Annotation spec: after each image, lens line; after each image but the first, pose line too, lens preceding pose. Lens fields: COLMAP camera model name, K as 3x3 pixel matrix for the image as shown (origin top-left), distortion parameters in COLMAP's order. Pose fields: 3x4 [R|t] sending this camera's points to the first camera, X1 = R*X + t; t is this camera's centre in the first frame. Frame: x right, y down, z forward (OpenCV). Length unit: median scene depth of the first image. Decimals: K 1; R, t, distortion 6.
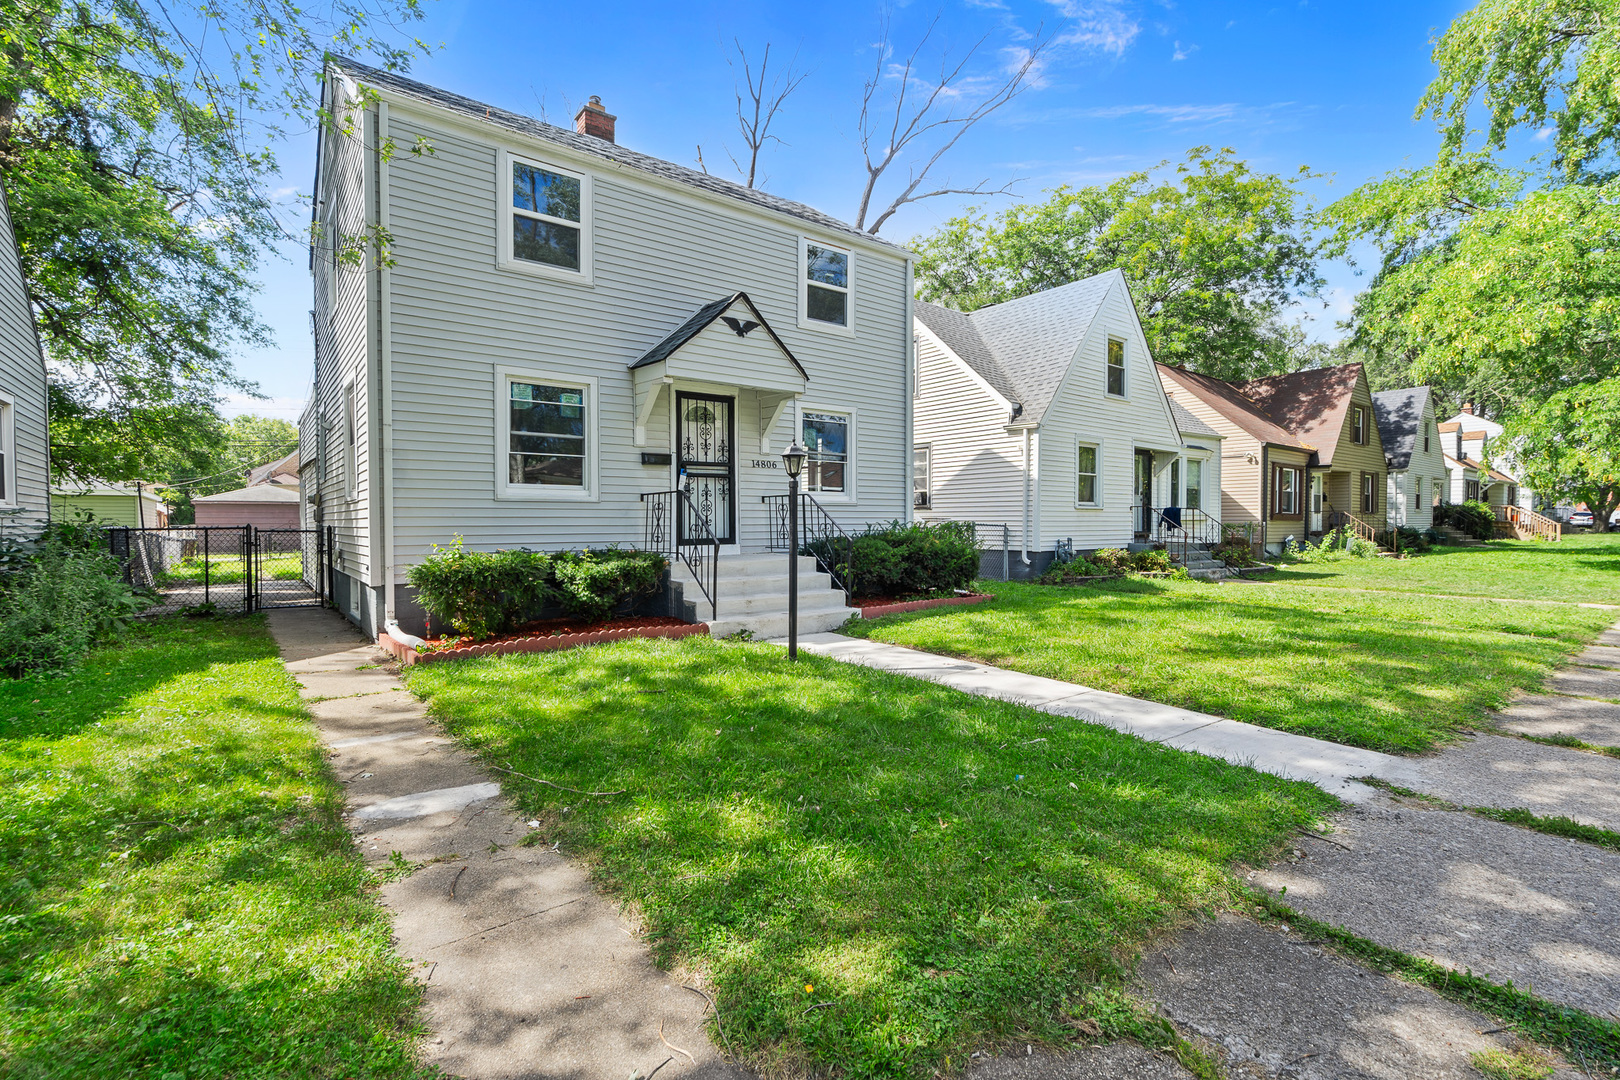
lens RADIAL K [[744.1, 0, 808.7], [0, 744.1, 534.0], [0, 0, 1]] dist [-0.003858, -0.000026]
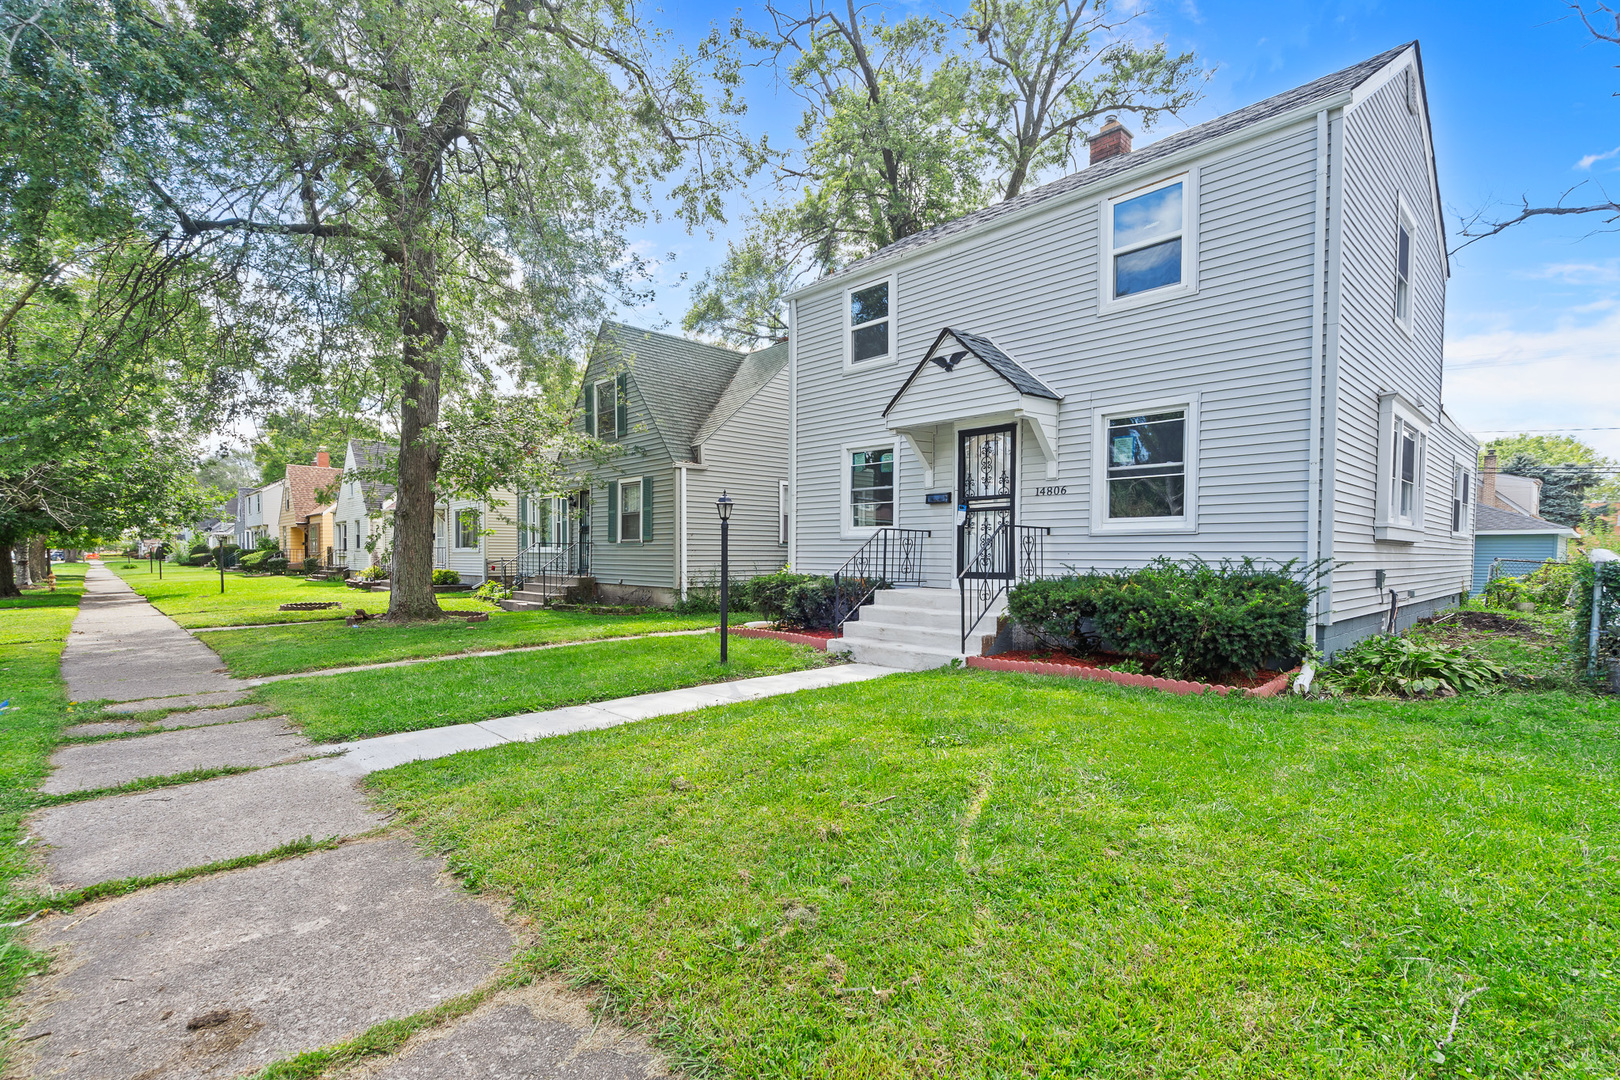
lens RADIAL K [[744.1, 0, 802.0], [0, 744.1, 573.3], [0, 0, 1]] dist [-0.003858, -0.000026]
pose [[0.109567, 0.029501, -0.993542, 0.833491], [-0.021165, 0.999402, 0.027341, -0.015062], [0.993754, 0.018033, 0.110126, 0.649101]]
